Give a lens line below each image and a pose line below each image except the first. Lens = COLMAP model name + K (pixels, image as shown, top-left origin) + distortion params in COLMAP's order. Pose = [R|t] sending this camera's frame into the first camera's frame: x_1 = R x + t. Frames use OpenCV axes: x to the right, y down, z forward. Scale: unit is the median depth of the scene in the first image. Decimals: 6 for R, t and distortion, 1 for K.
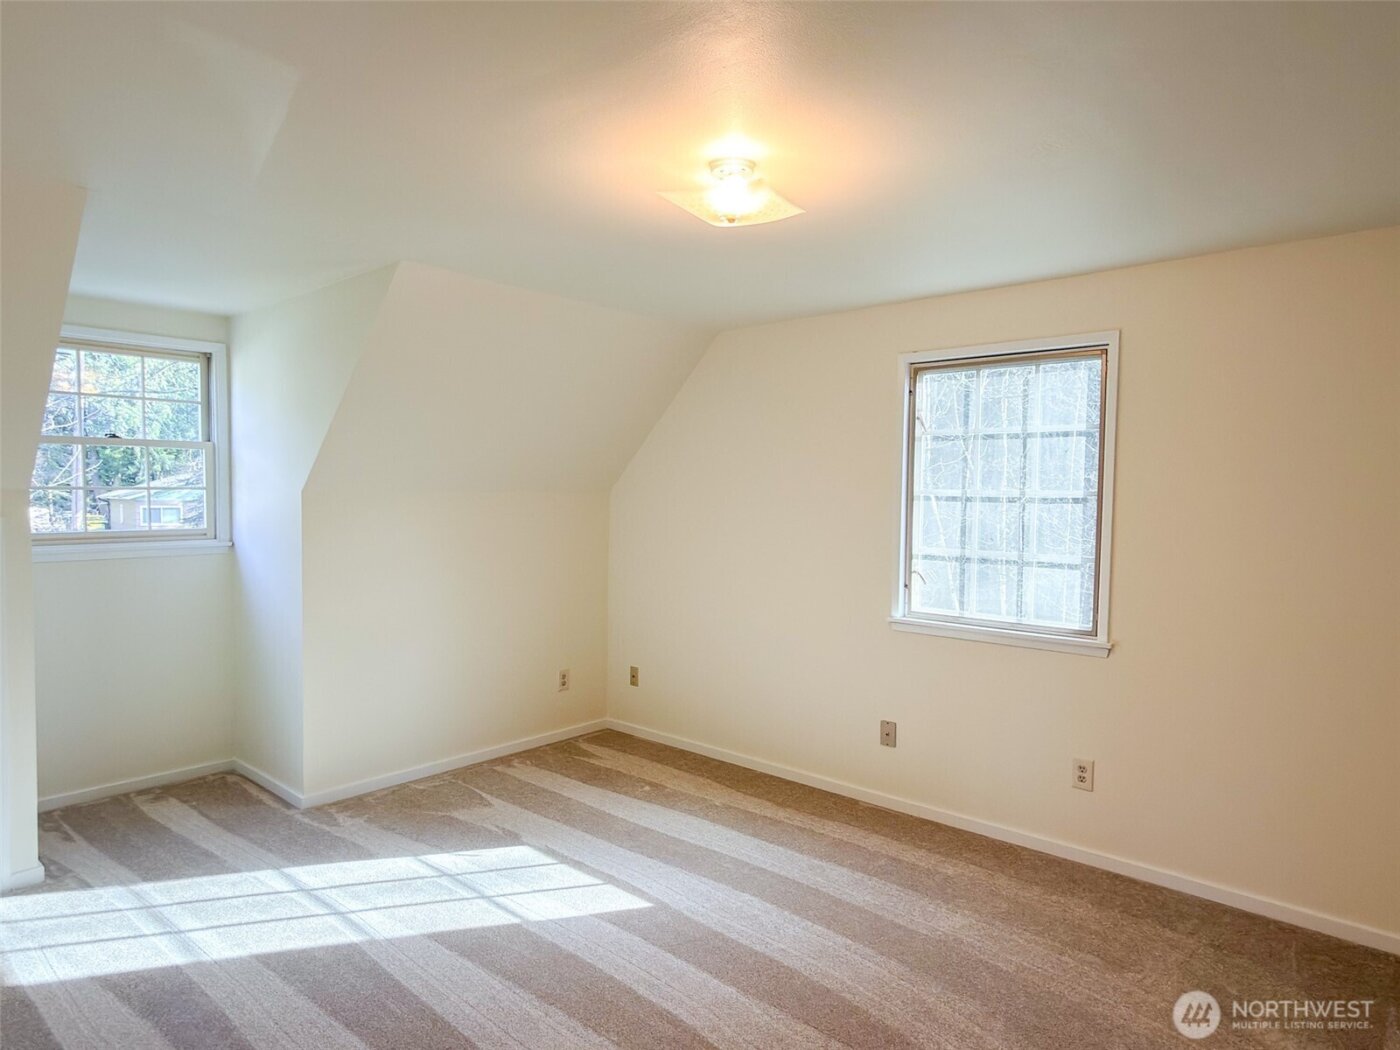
lens RADIAL K [[848.2, 0, 698.5], [0, 848.2, 531.0], [0, 0, 1]] dist [-0.006254, -0.002686]
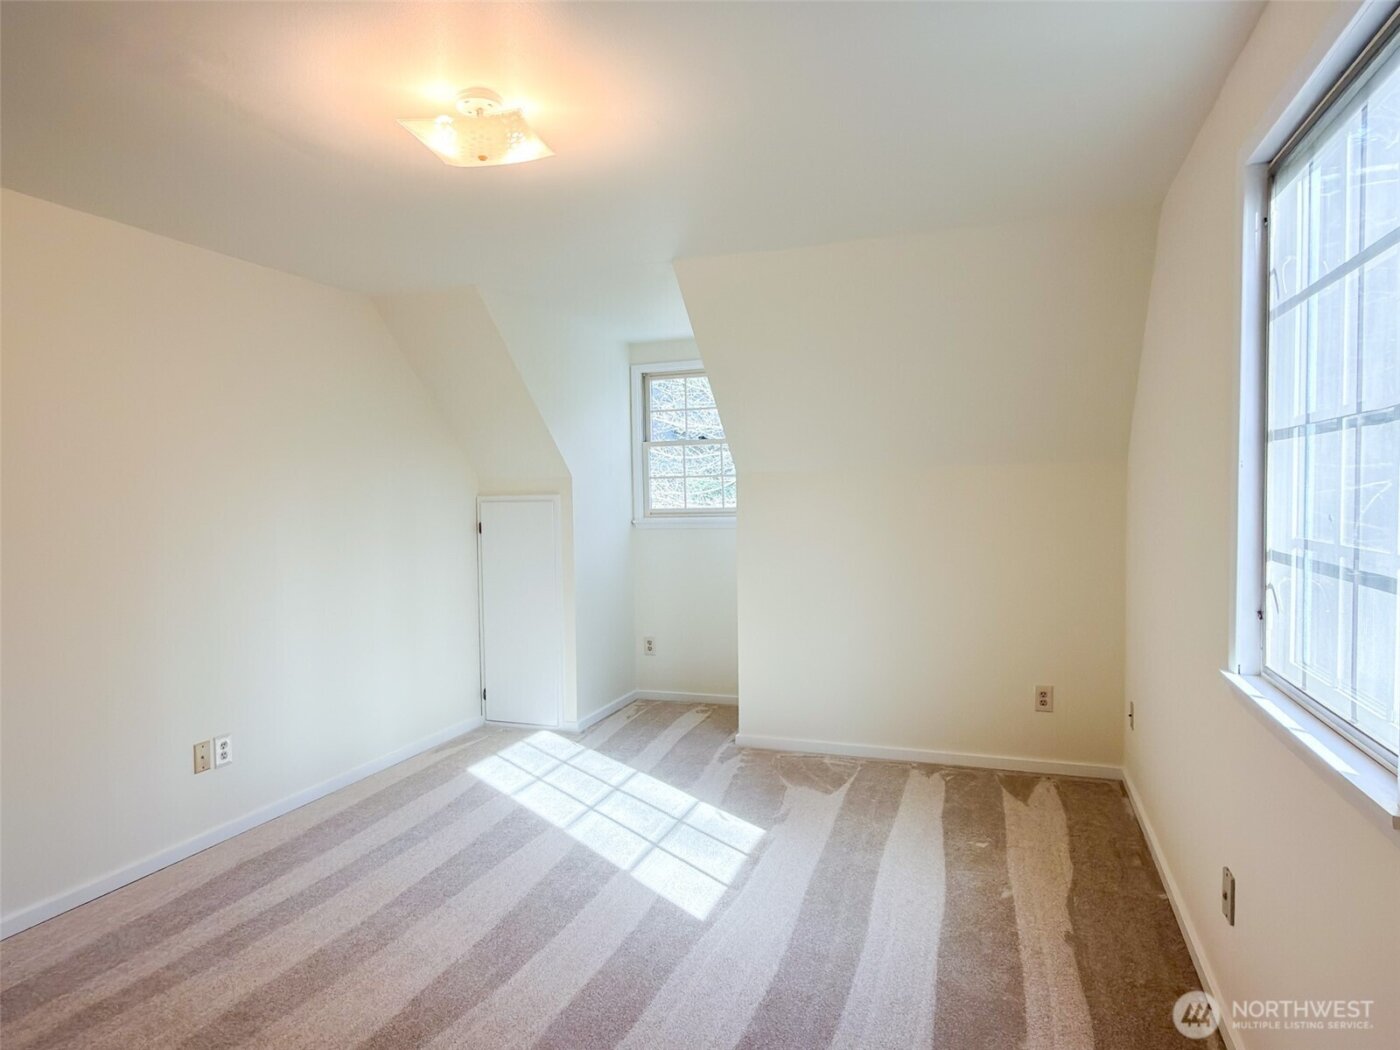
lens RADIAL K [[848.2, 0, 699.0], [0, 848.2, 520.9], [0, 0, 1]] dist [-0.006254, -0.002686]
pose [[0.359900, 0.012006, -0.932914, 0.604764], [-0.022960, 0.999728, 0.004009, 0.016550], [0.932708, 0.019977, 0.360078, 0.529173]]
